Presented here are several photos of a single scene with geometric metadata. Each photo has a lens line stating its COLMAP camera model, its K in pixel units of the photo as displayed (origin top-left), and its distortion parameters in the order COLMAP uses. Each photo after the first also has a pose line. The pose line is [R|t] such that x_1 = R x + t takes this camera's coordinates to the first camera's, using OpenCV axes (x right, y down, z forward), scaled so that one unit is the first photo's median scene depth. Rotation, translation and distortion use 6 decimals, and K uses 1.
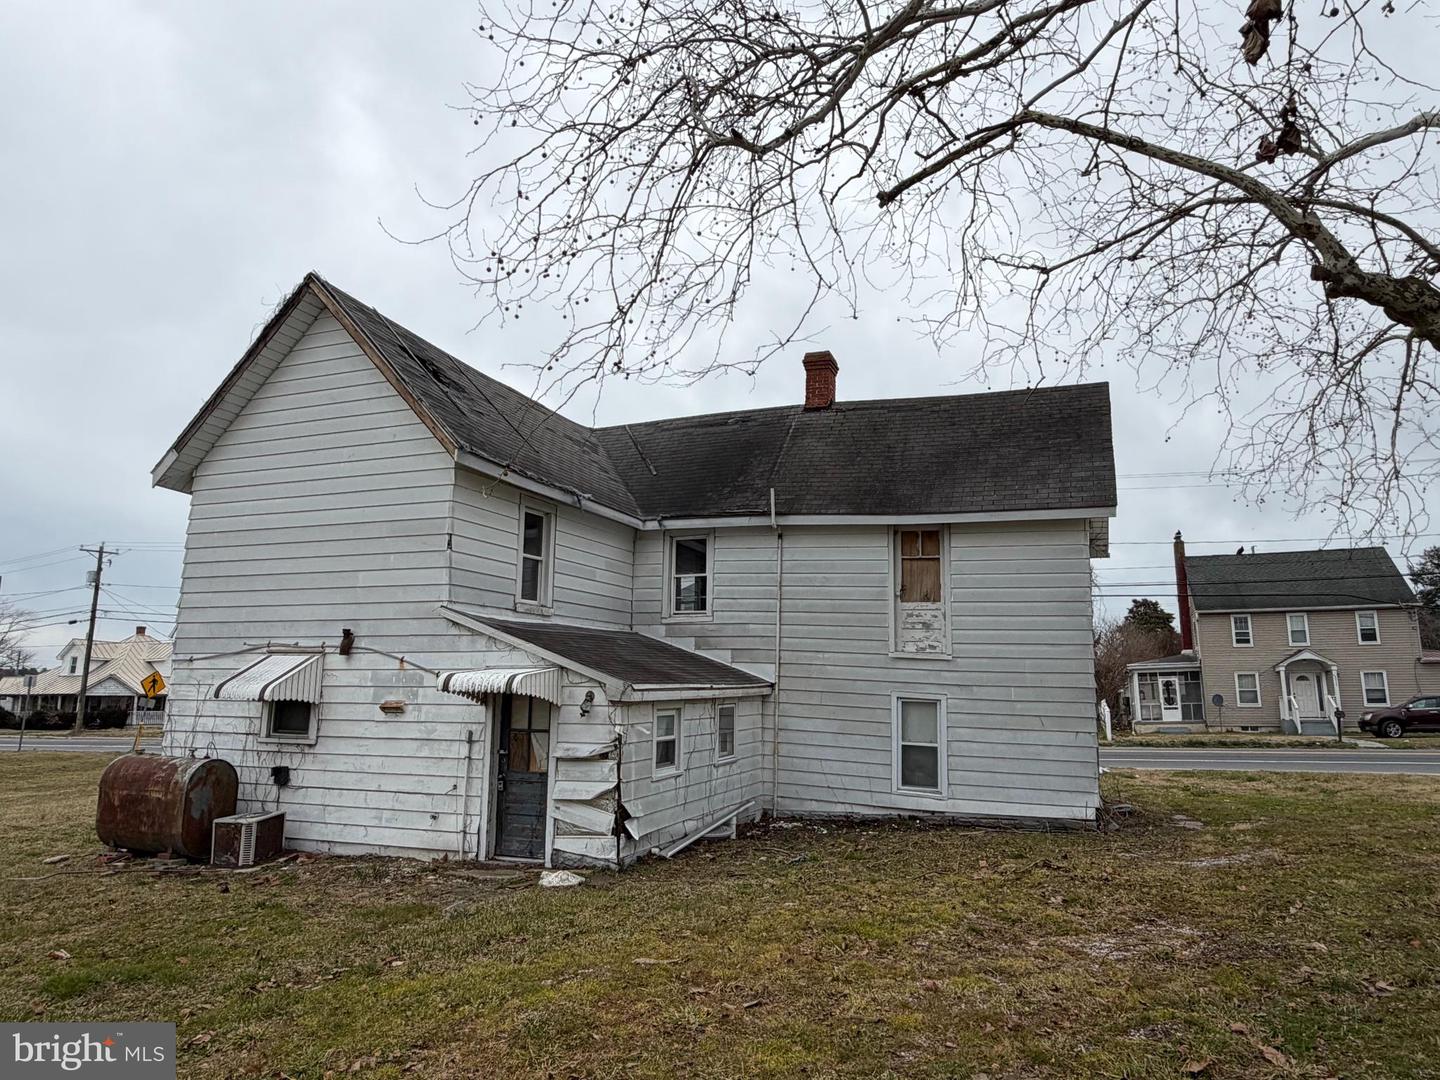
lens RADIAL K [[939.3, 0, 728.9], [0, 939.3, 535.8], [0, 0, 1]] dist [-0.003754, -0.000506]
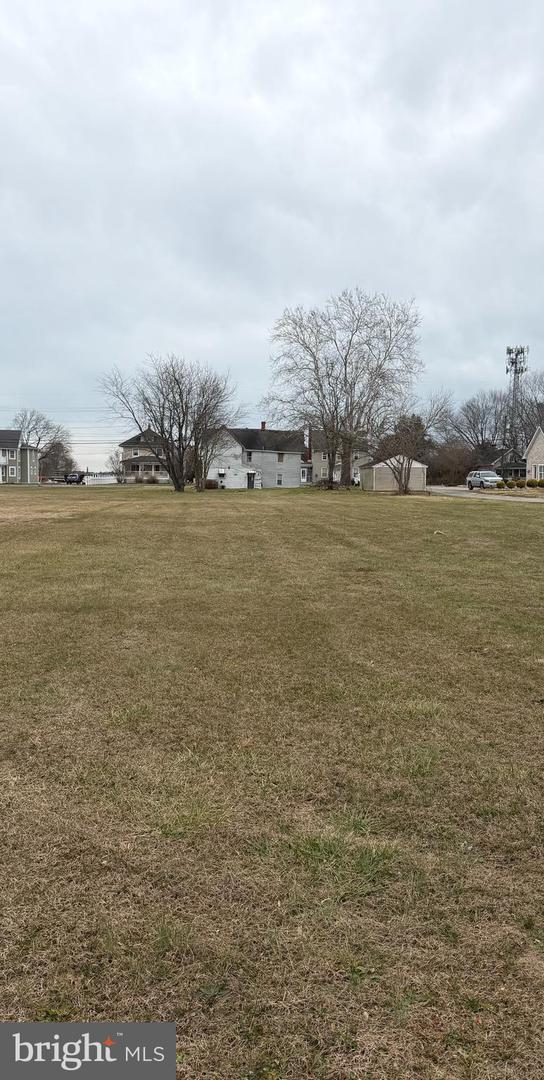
lens RADIAL K [[869.5, 0, 237.3], [0, 869.5, 540.4], [0, 0, 1]] dist [0.091949, 0.000249]
pose [[0.936051, -0.014537, 0.351564, -3.353700], [-0.071901, 0.970161, 0.231556, -1.181030], [-0.344440, -0.242026, 0.907075, -6.986290]]
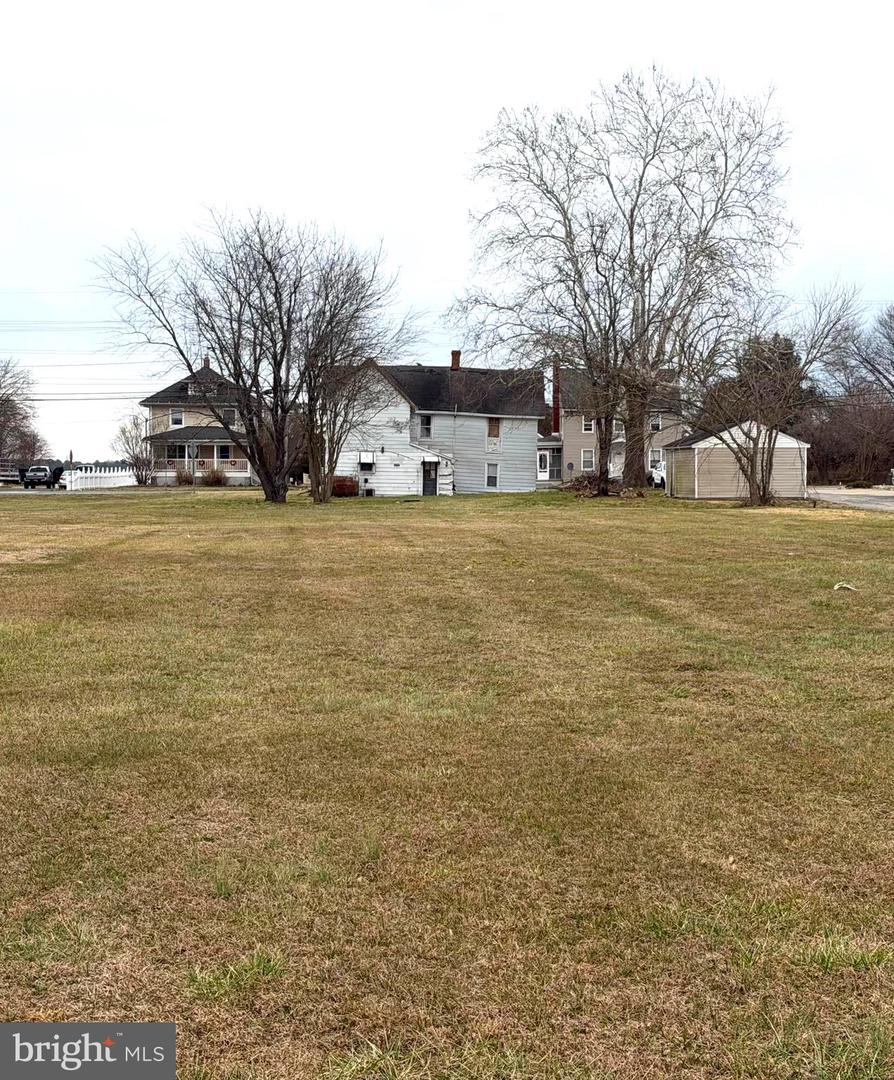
lens RADIAL K [[1936.6, 0, 449.6], [0, 1936.6, 541.1], [0, 0, 1]] dist [0.095353, 0.000000]
pose [[0.920244, -0.009648, 0.391227, -3.569892], [-0.072261, 0.978317, 0.194098, -1.210252], [-0.384617, -0.206888, 0.899593, -7.119460]]
